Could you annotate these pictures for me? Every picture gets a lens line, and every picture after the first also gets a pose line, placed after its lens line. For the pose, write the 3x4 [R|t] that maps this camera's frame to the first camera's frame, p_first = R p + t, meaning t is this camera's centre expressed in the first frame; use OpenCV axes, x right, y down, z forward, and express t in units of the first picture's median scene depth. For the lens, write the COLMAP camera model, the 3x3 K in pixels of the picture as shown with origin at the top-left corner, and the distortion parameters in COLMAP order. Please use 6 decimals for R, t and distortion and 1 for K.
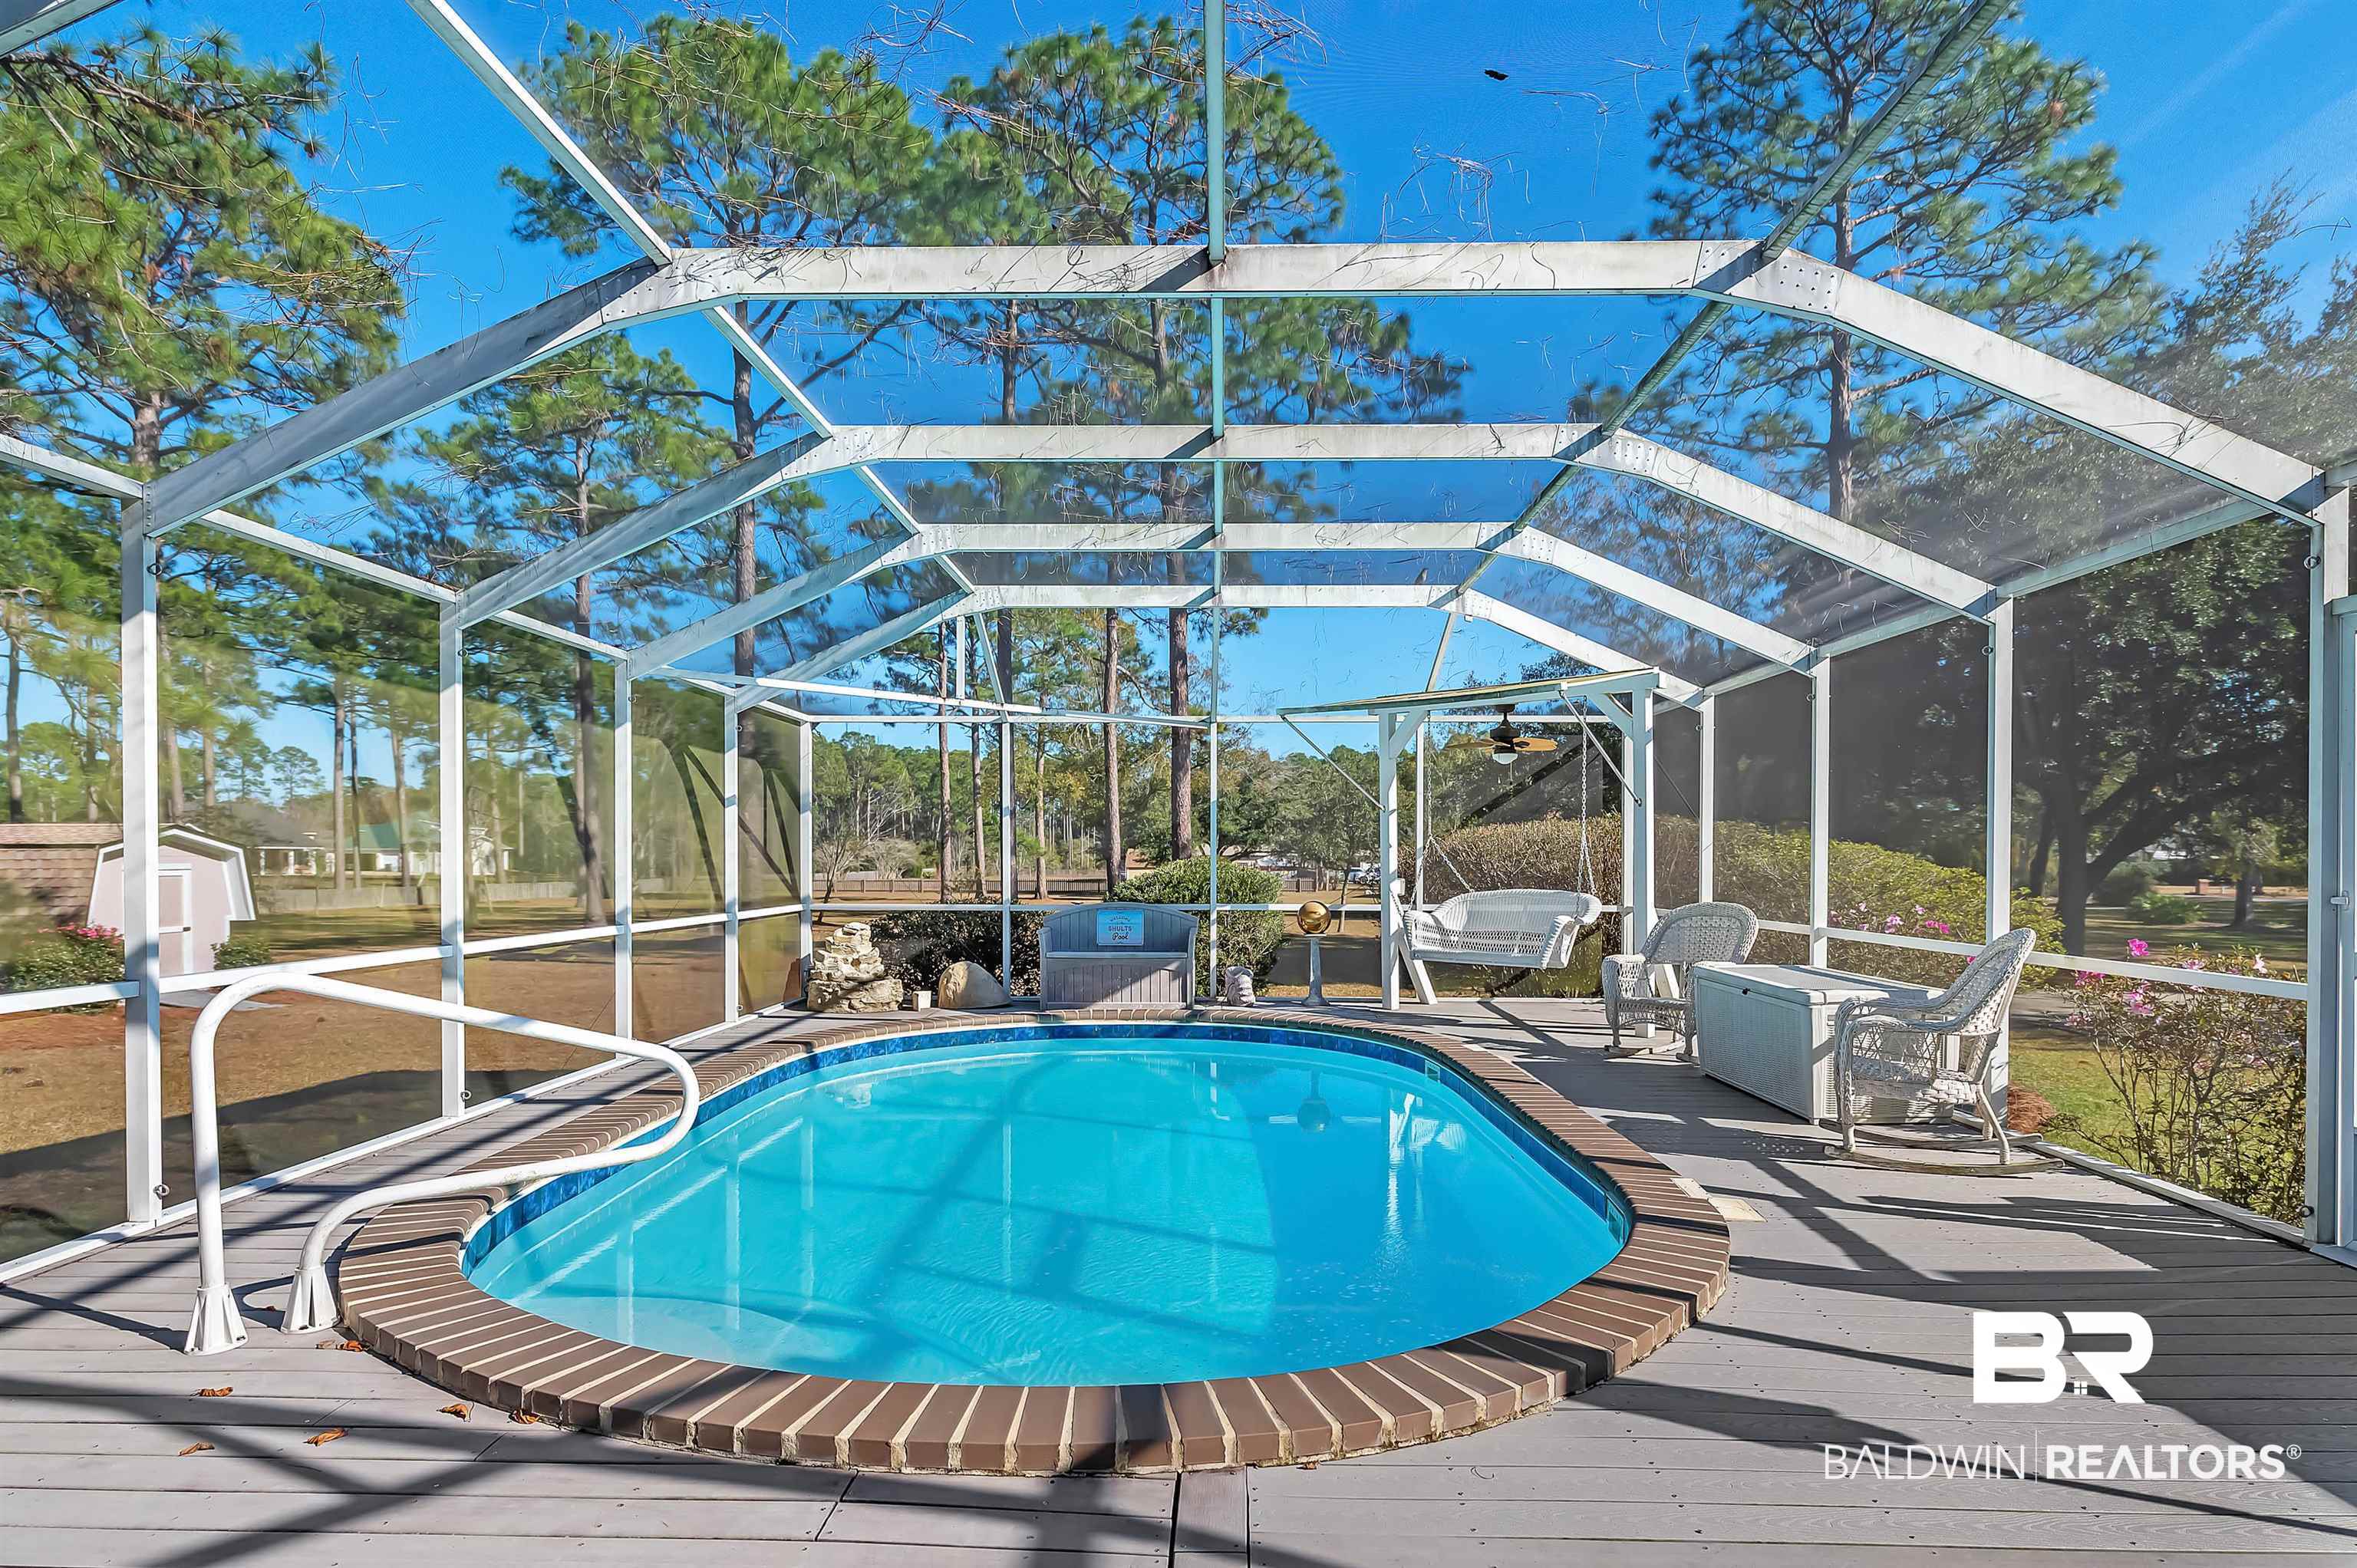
lens RADIAL K [[1307.7, 0, 1175.4], [0, 1307.7, 834.9], [0, 0, 1]] dist [0.007500, -0.000633]
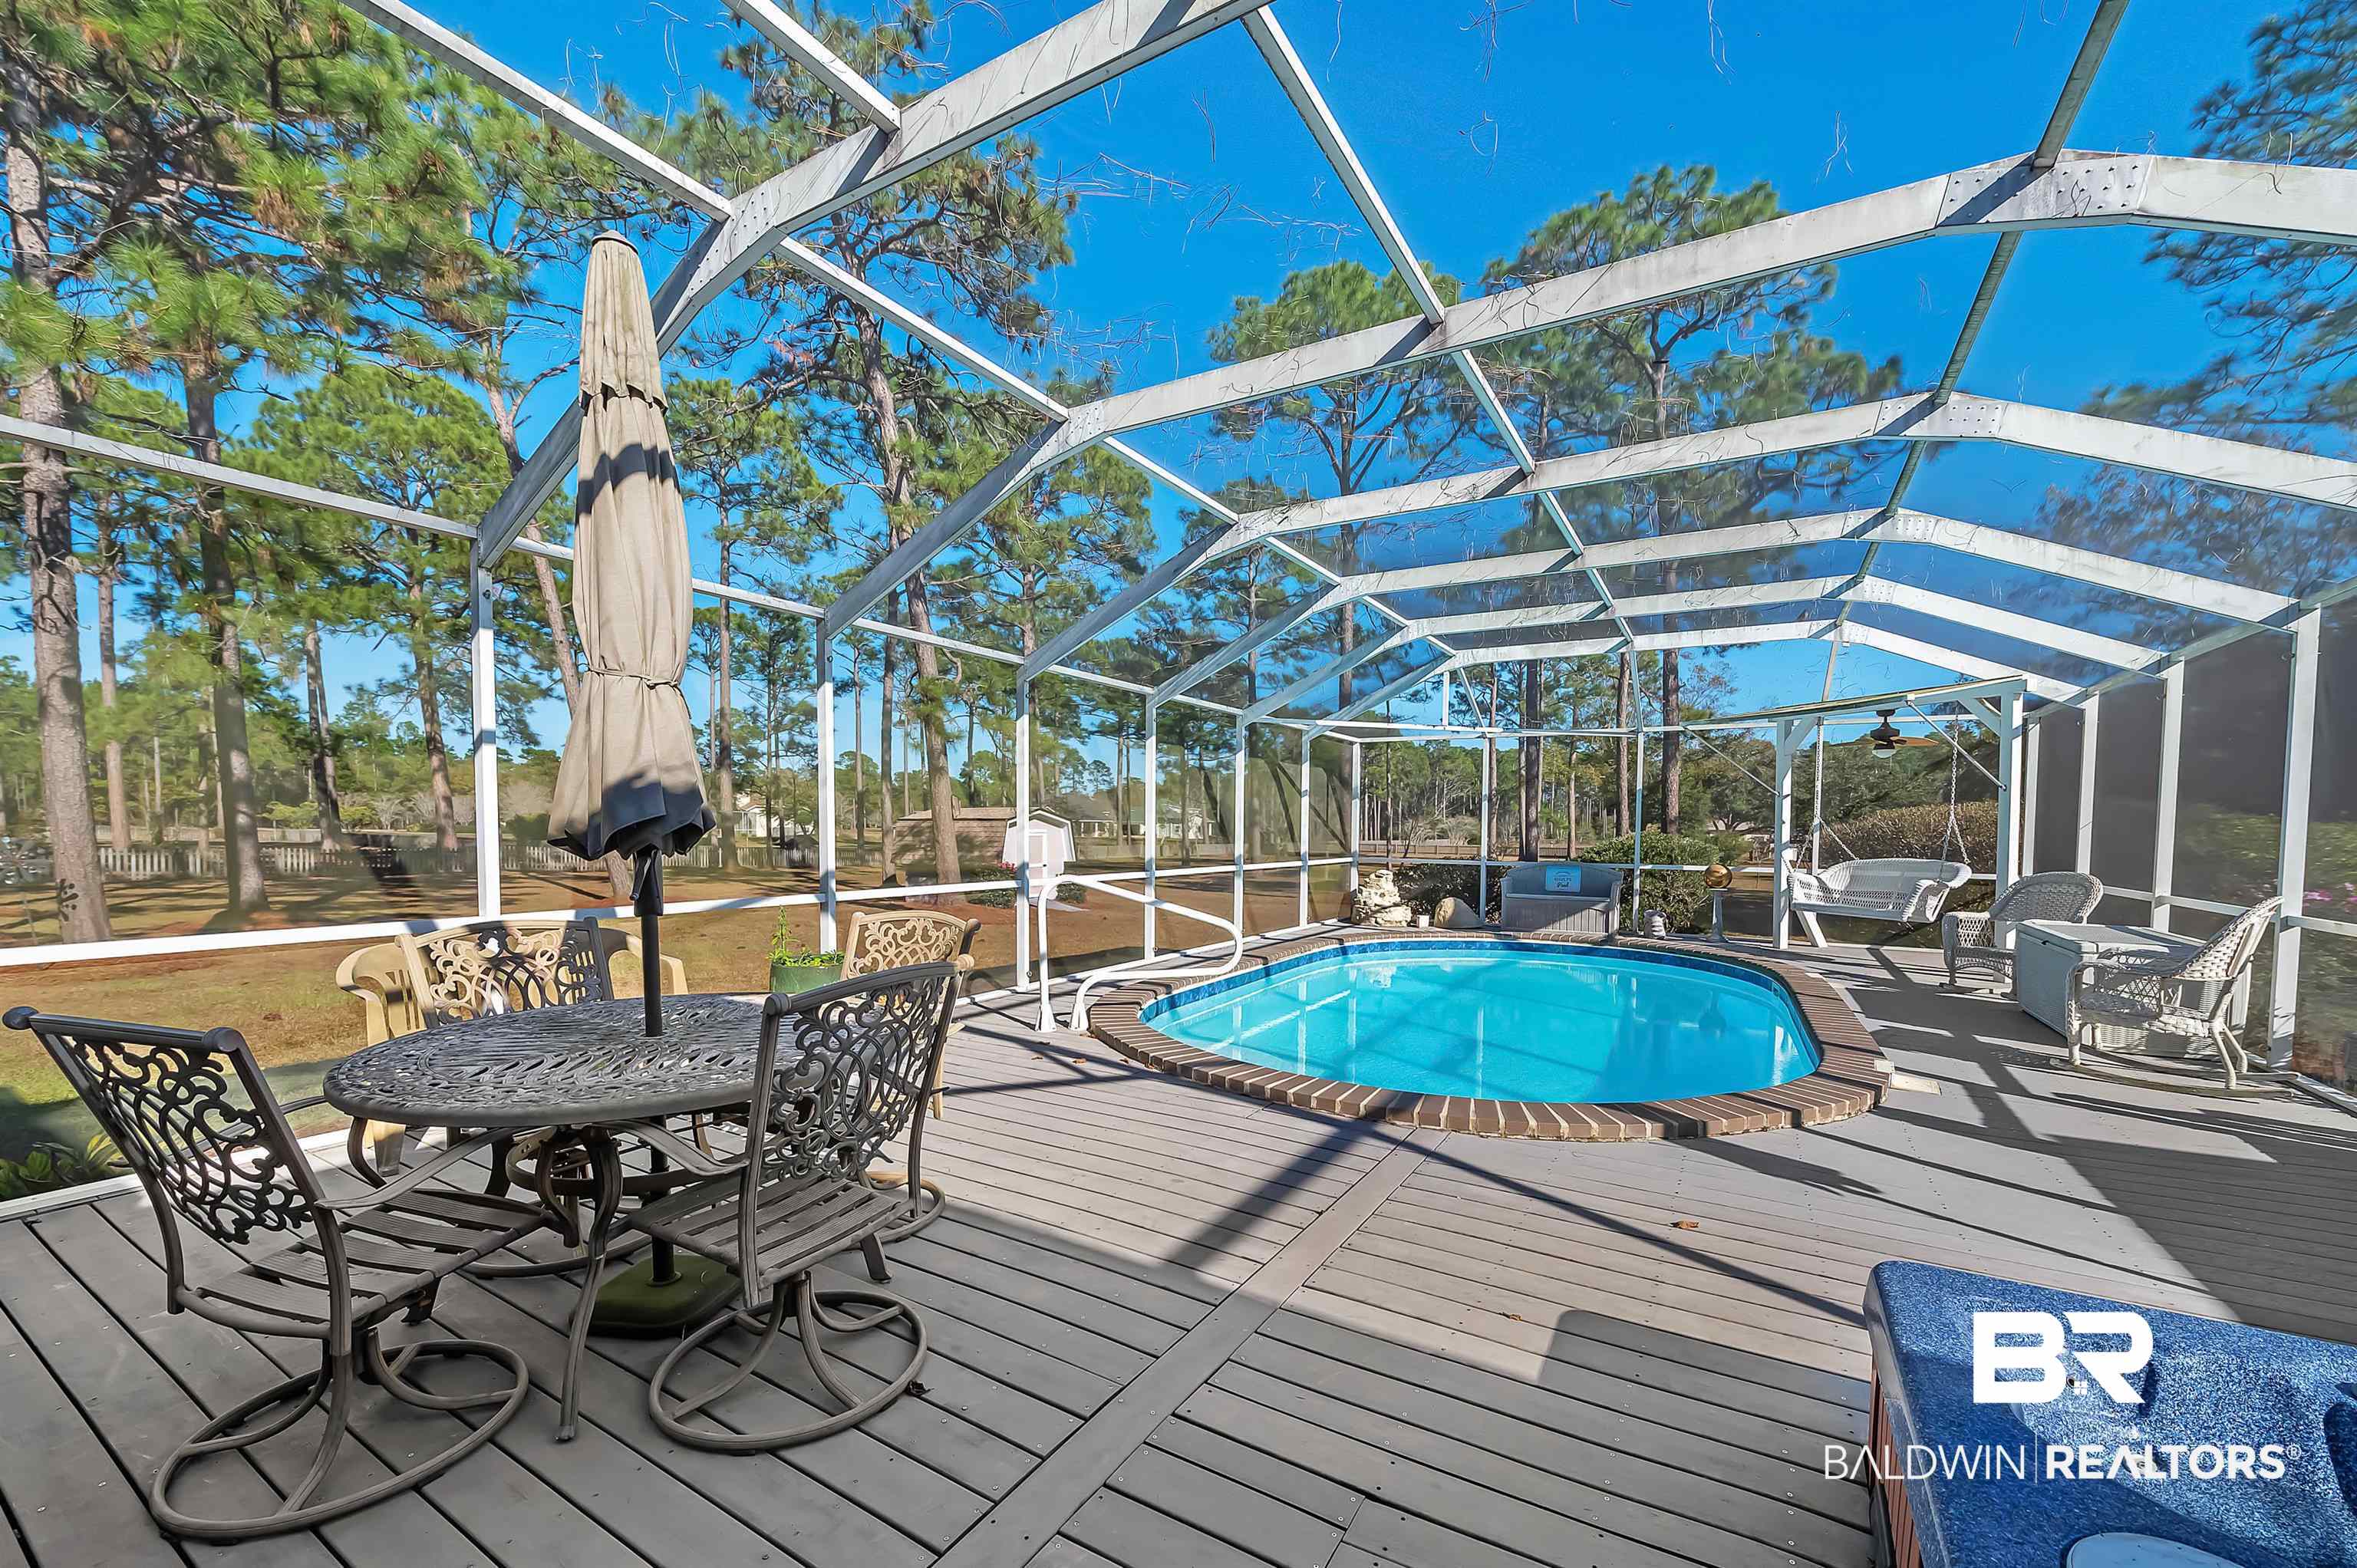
lens RADIAL K [[940.7, 0, 1178.5], [0, 940.7, 784.0], [0, 0, 1]] dist [0.066590, -0.000160]
pose [[0.874528, -0.016069, -0.484709, 0.112669], [0.001239, 0.999522, -0.030902, -0.001418], [0.484974, 0.026424, 0.874129, -0.138965]]
